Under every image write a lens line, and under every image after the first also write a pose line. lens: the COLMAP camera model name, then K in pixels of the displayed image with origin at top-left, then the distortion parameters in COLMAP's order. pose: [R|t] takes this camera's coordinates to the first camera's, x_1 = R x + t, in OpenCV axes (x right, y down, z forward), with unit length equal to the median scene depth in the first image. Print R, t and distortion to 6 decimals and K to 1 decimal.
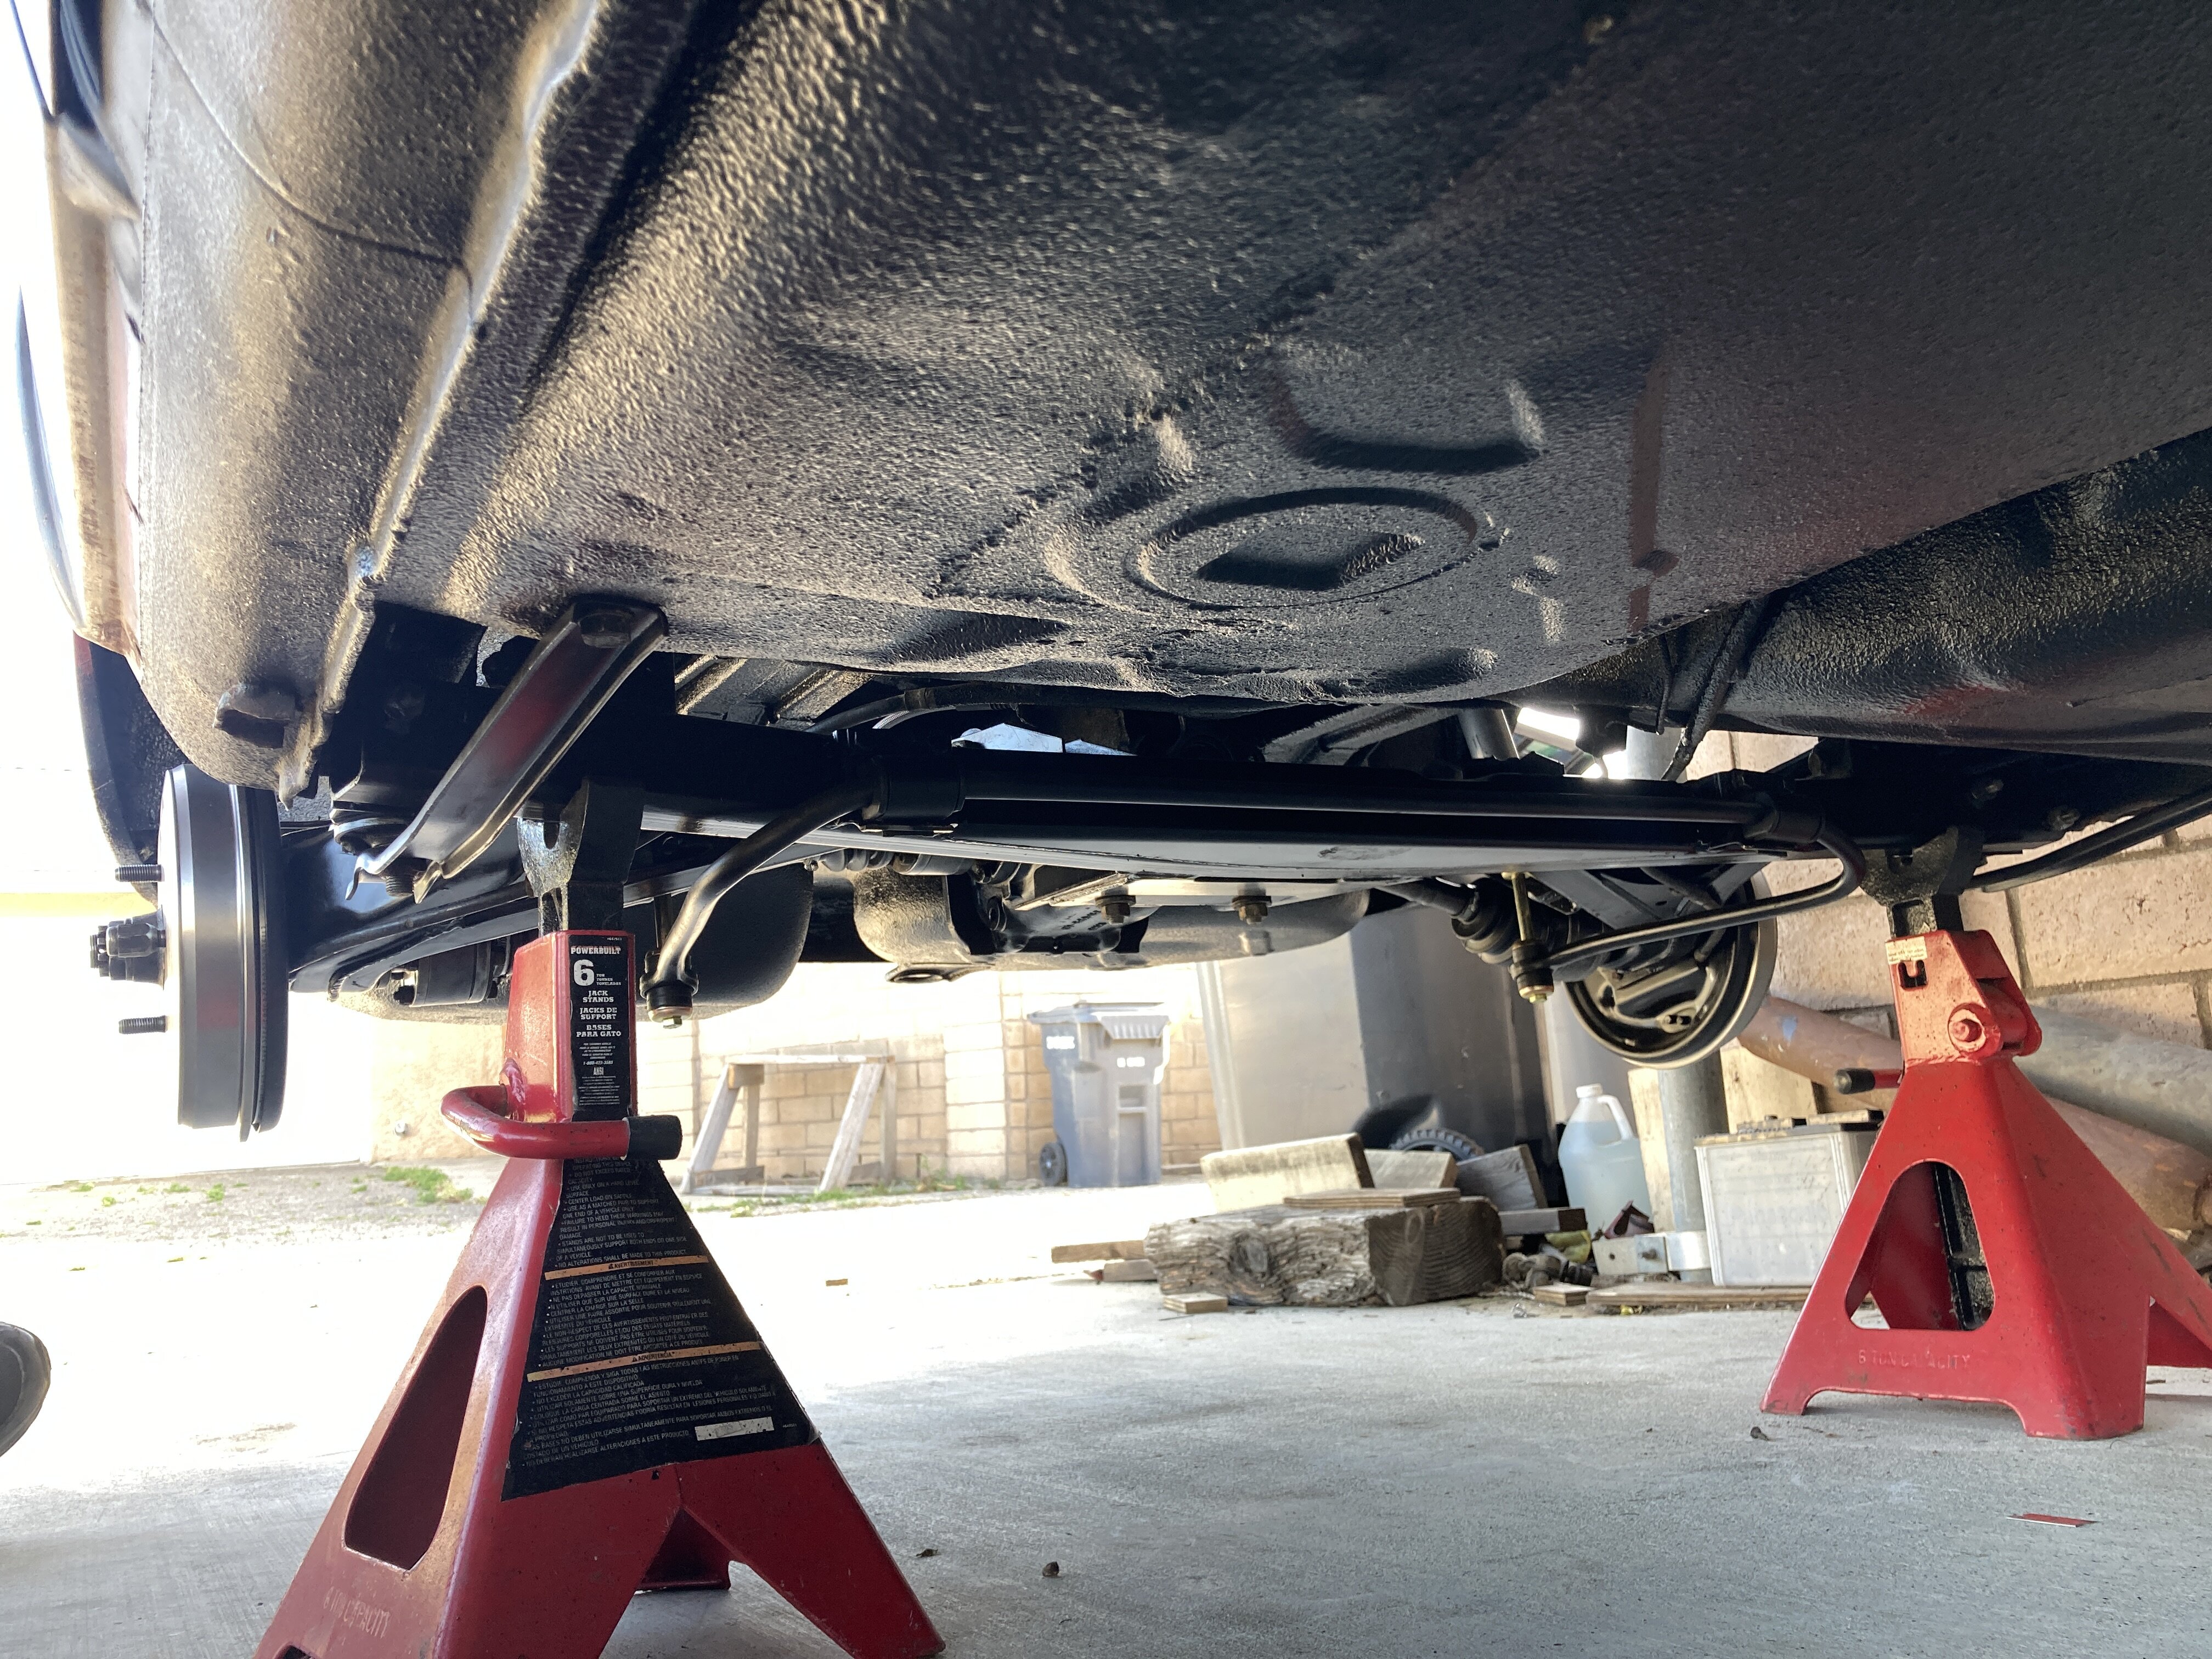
lens RADIAL K [[1790.0, 0, 1102.2], [0, 1790.0, 821.2], [0, 0, 1]] dist [0.011867, -0.009683]
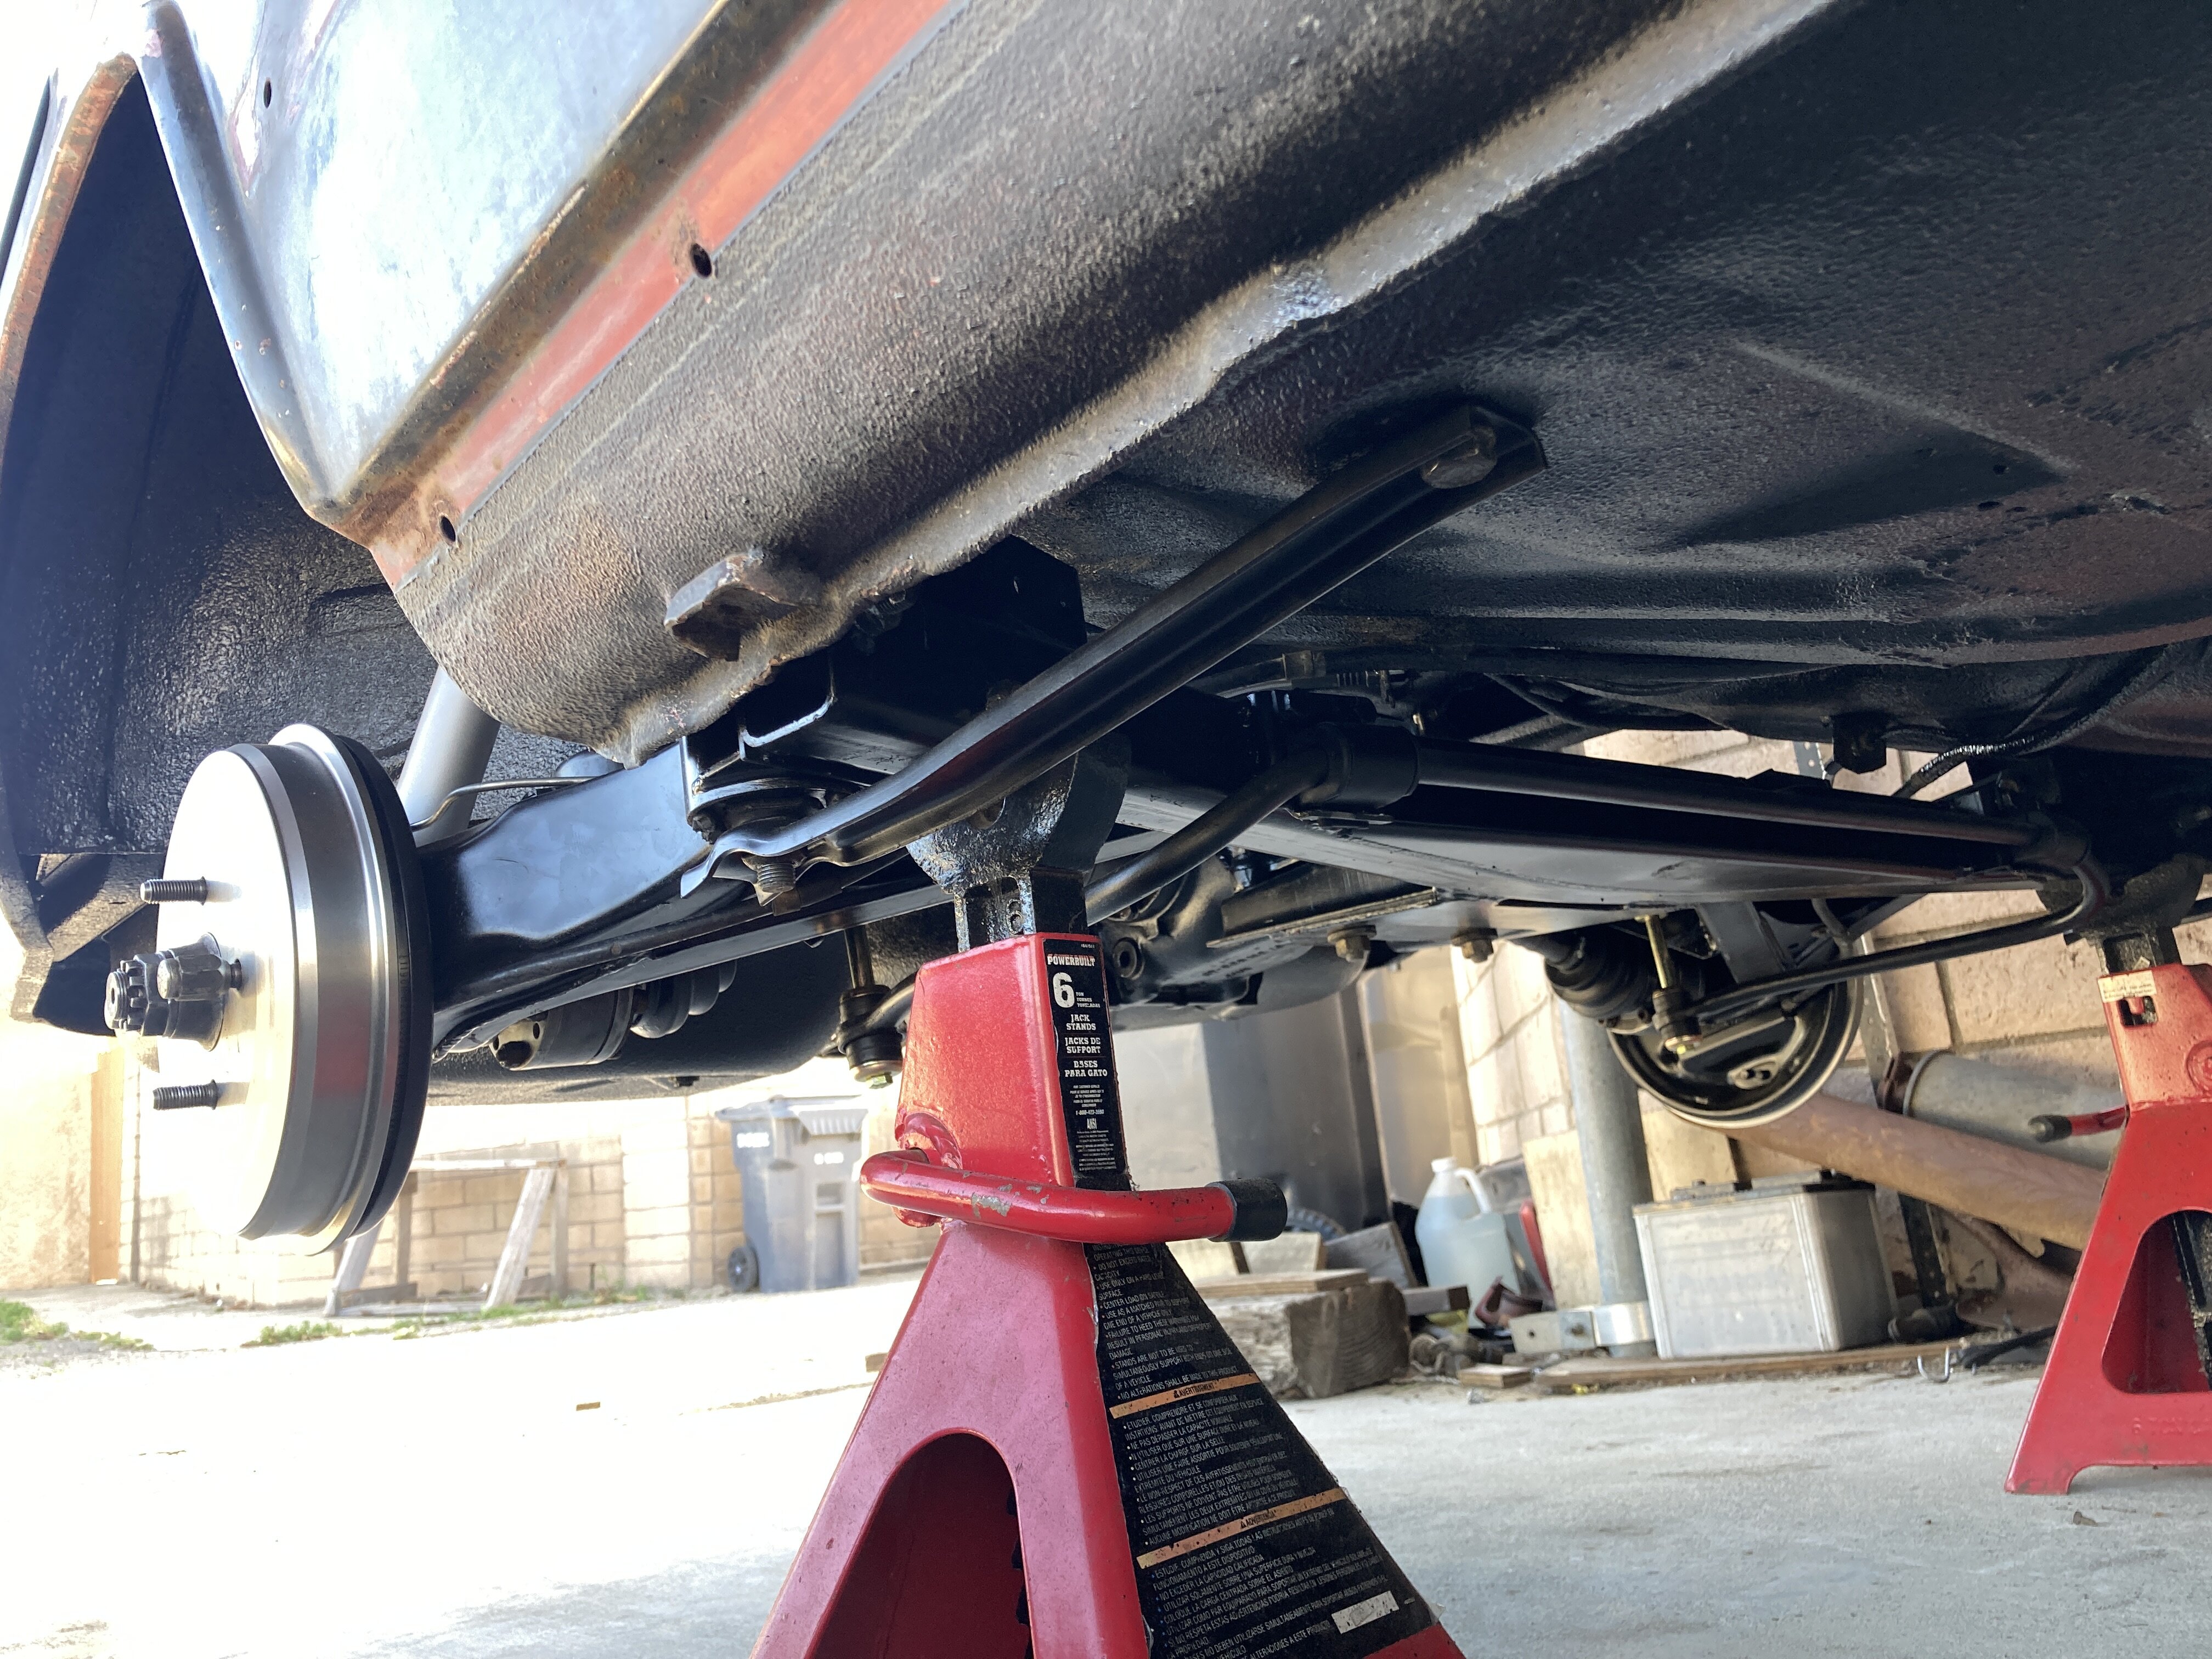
lens RADIAL K [[1797.7, 0, 1108.9], [0, 1797.7, 838.0], [0, 0, 1]] dist [0.001595, -0.001377]
pose [[0.980865, 0.006925, 0.194566, -0.108881], [0.001283, 0.999116, -0.042028, 0.014049], [-0.194685, 0.041473, 0.979989, 0.072454]]
